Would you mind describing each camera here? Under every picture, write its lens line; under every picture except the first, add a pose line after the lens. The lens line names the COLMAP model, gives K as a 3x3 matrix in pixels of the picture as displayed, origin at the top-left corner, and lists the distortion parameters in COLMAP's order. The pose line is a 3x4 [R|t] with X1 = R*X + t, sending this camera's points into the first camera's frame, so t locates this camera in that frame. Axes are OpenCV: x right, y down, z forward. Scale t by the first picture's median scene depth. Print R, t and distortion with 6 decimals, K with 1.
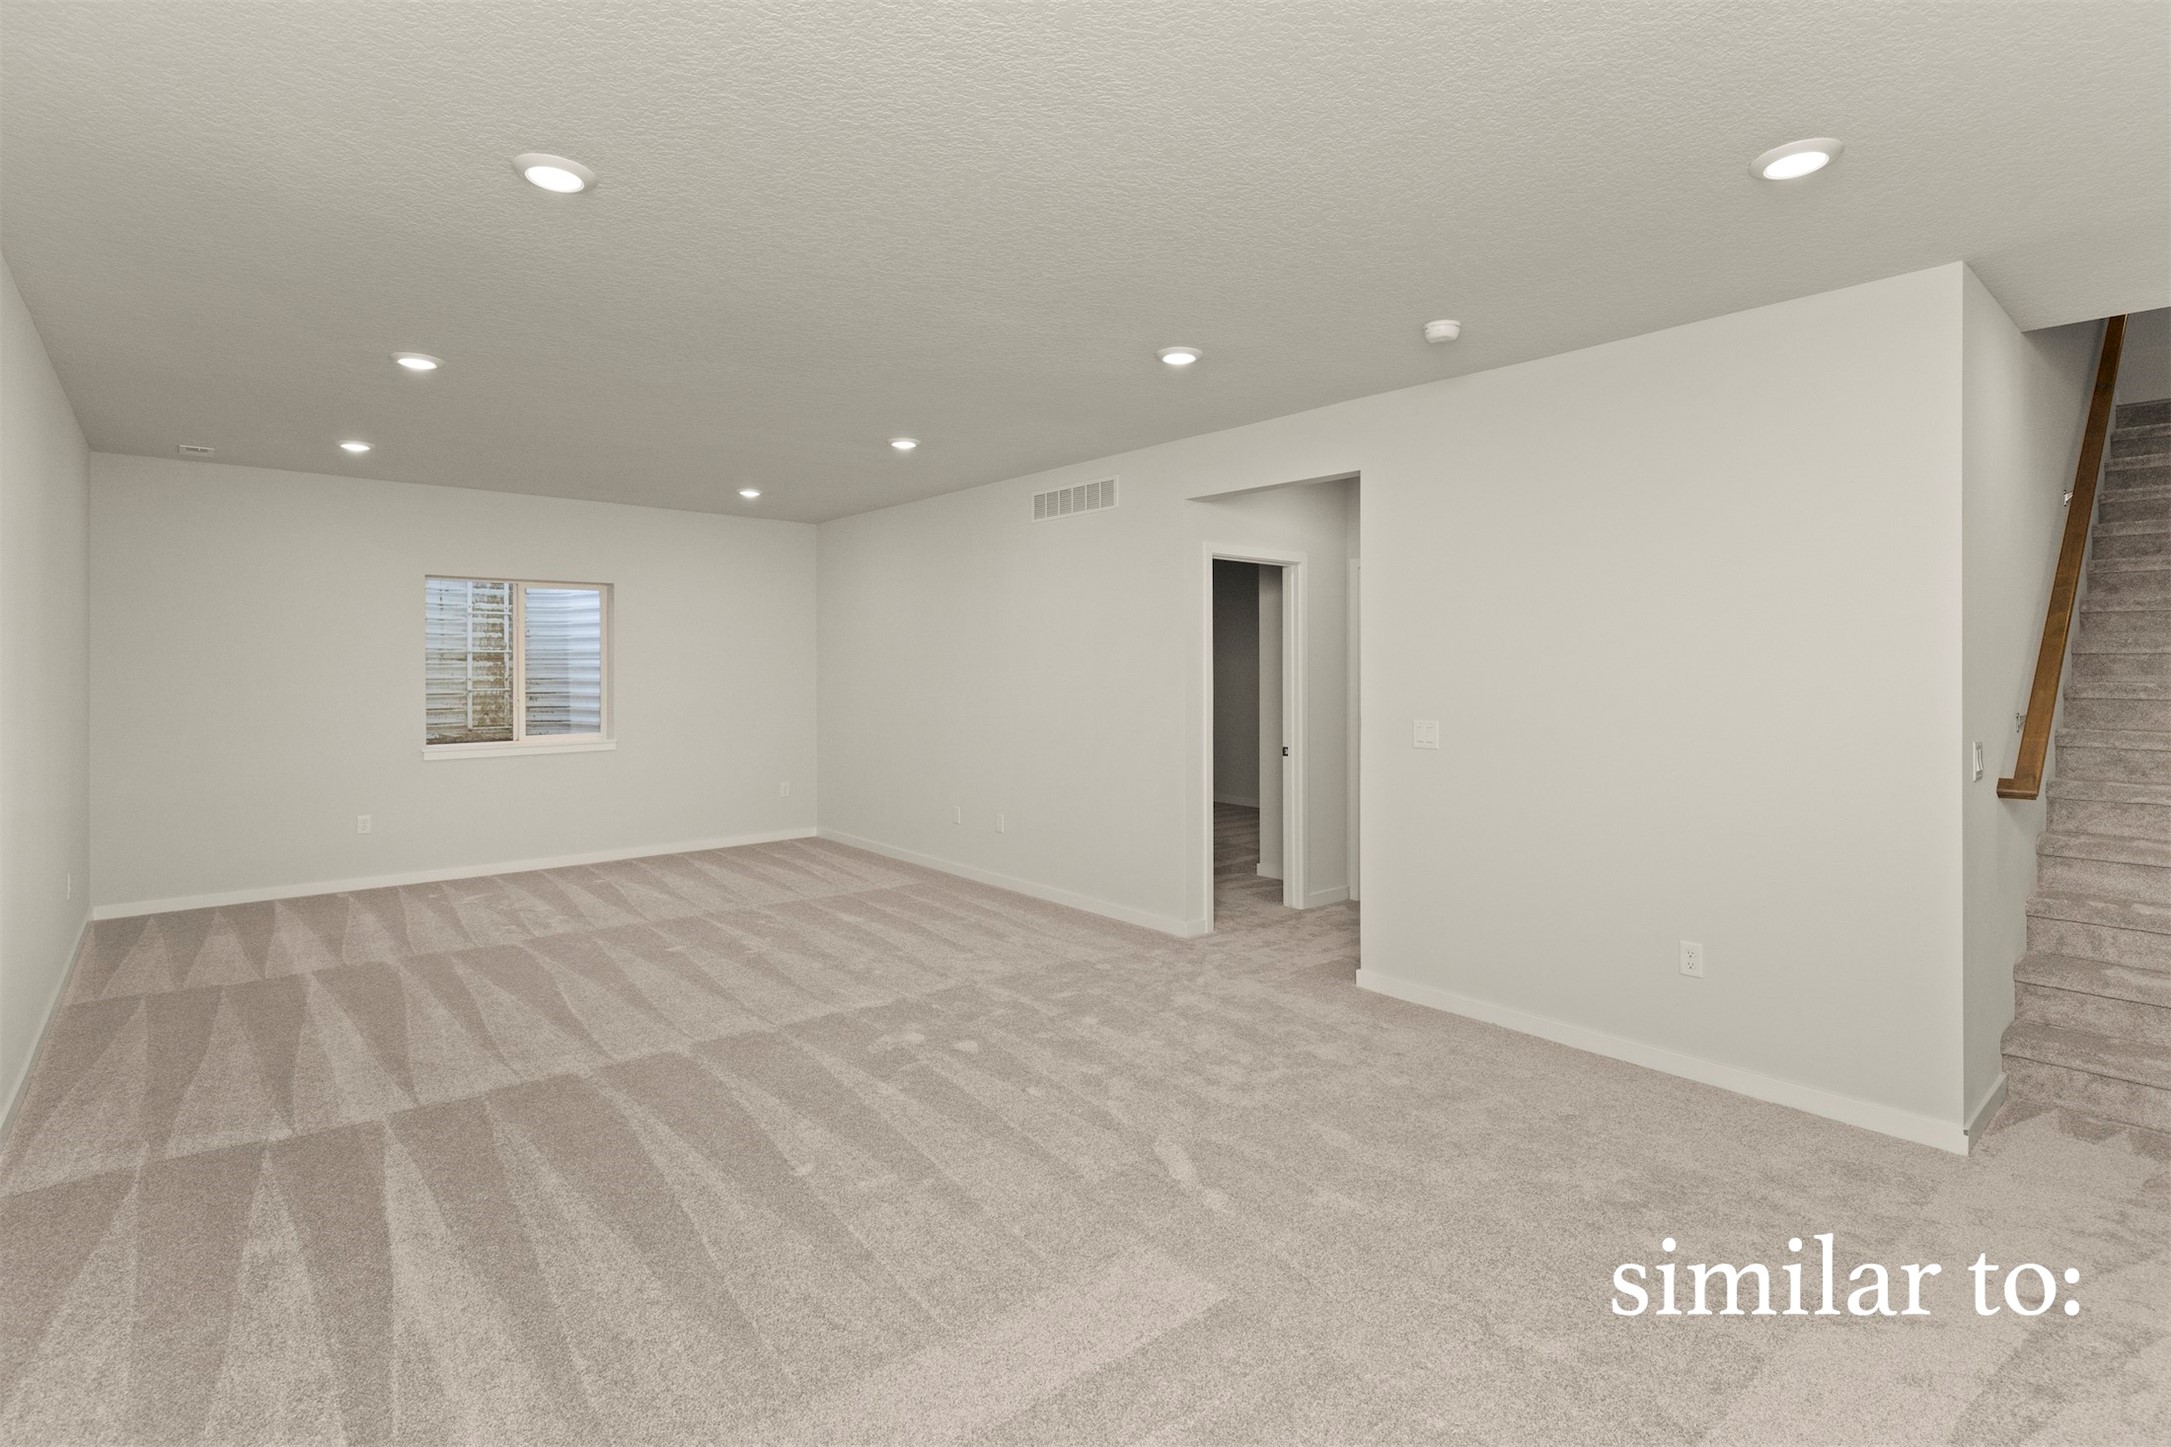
lens RADIAL K [[1021.1, 0, 1103.3], [0, 1021.1, 671.6], [0, 0, 1]] dist [0.003996, 0.000108]
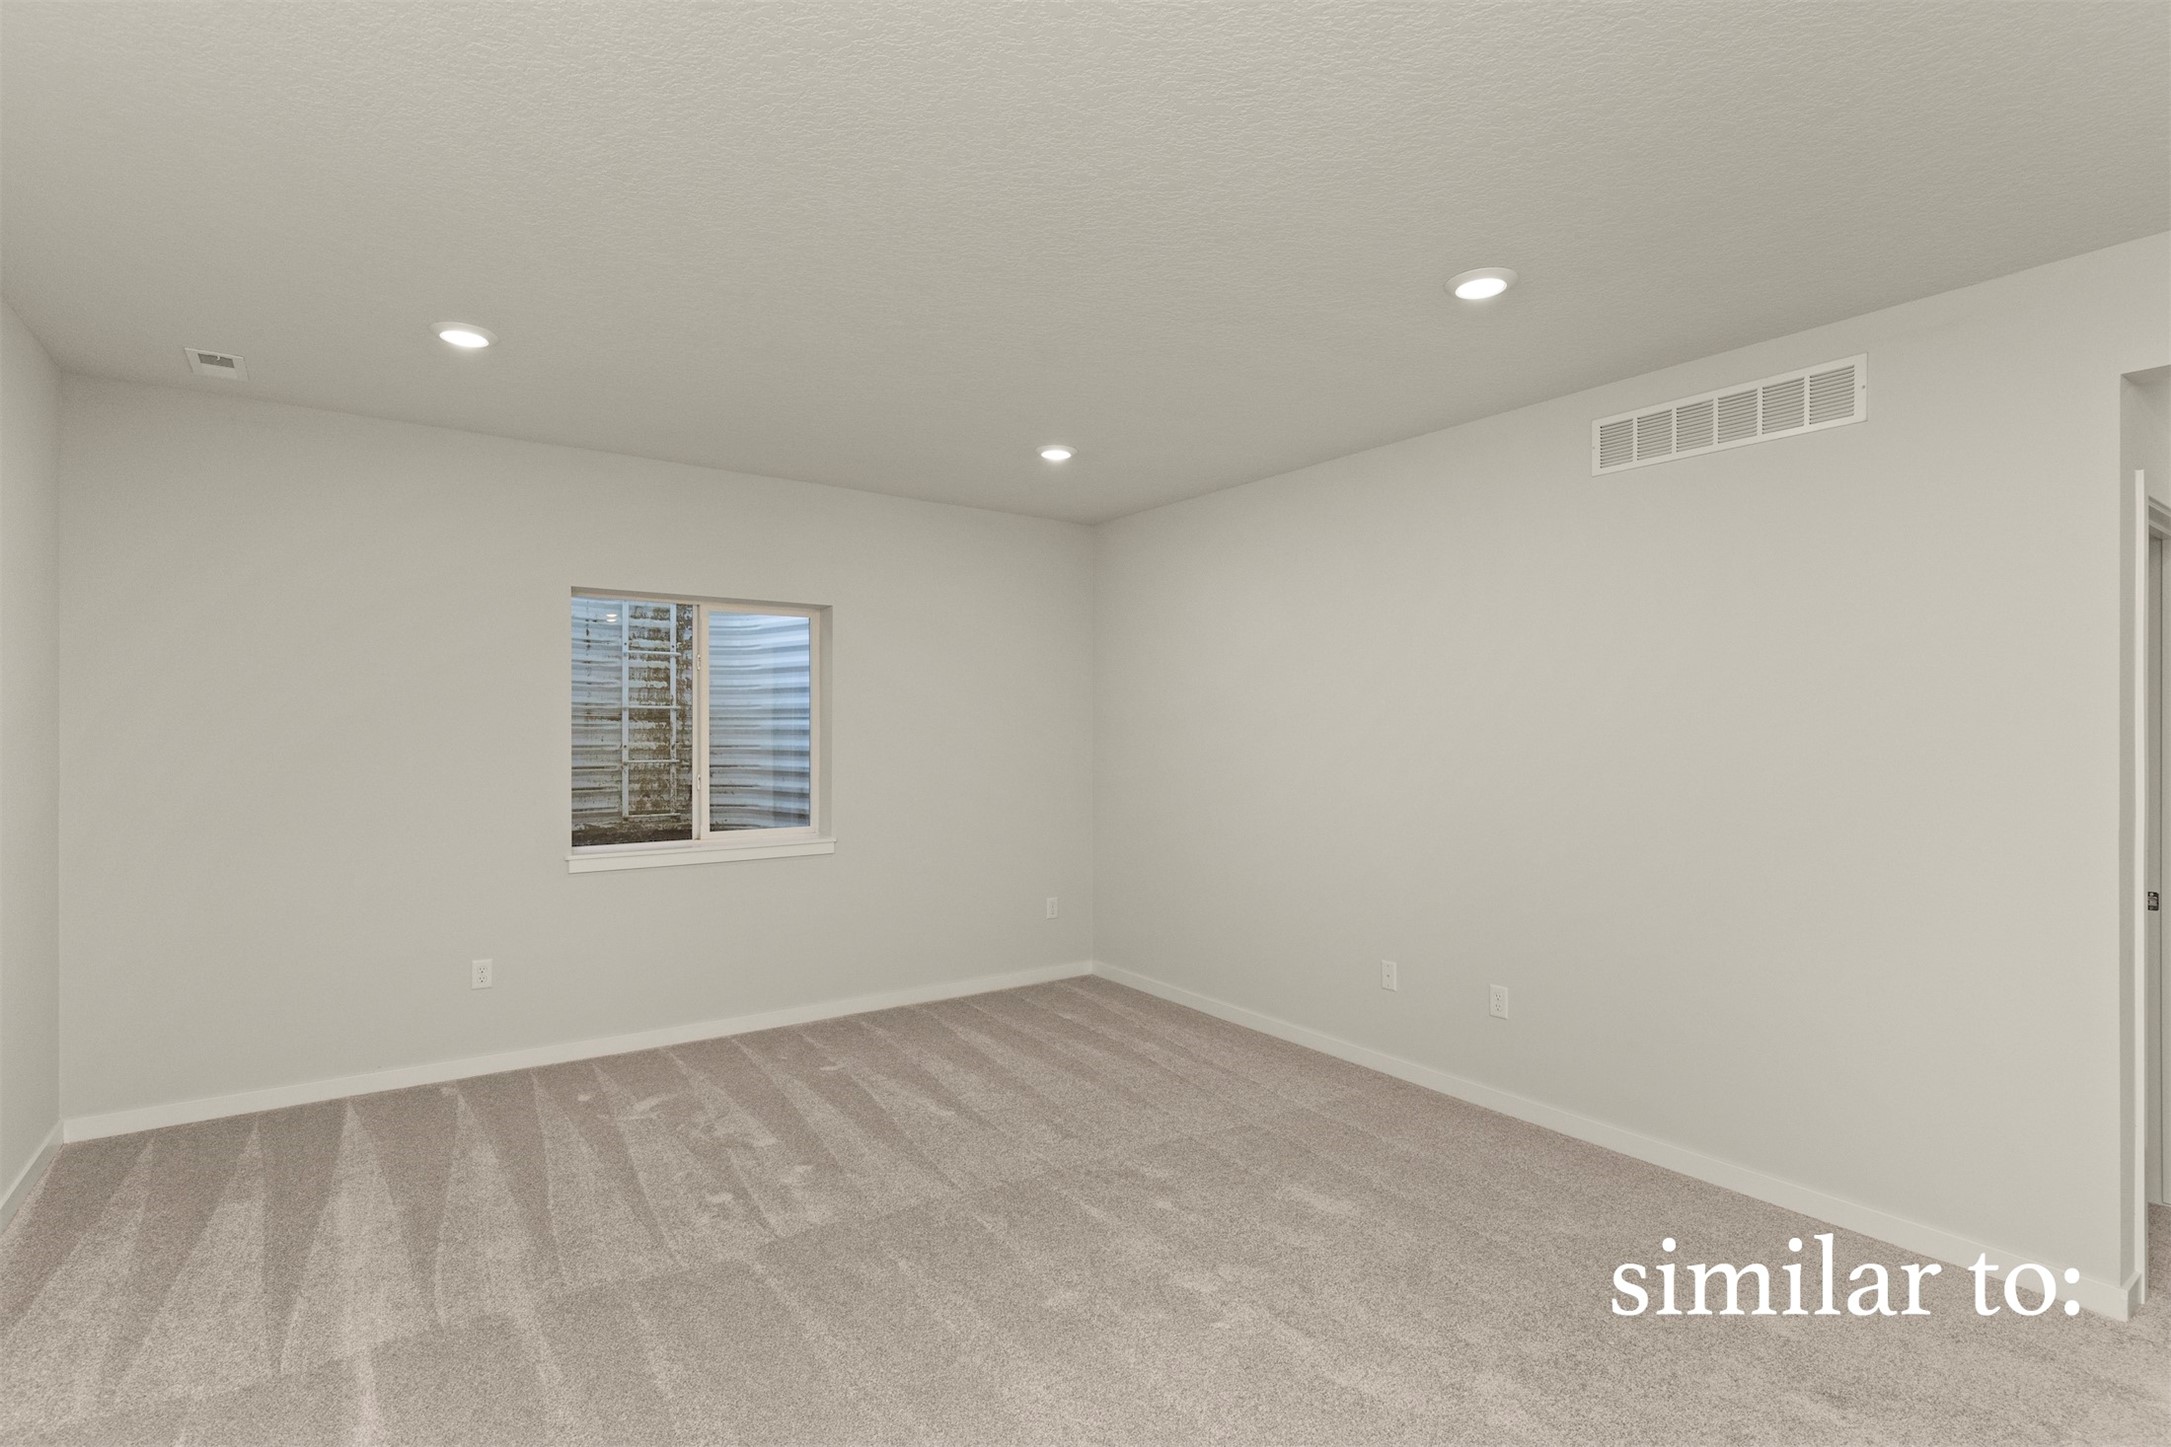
lens RADIAL K [[1021.1, 0, 1084.5], [0, 1021.1, 738.2], [0, 0, 1]] dist [0.003996, 0.000108]
pose [[0.994588, 0.005089, -0.103773, -0.230002], [-0.005040, 0.999987, 0.000731, -0.000295], [0.103776, -0.000204, 0.994601, 0.329327]]
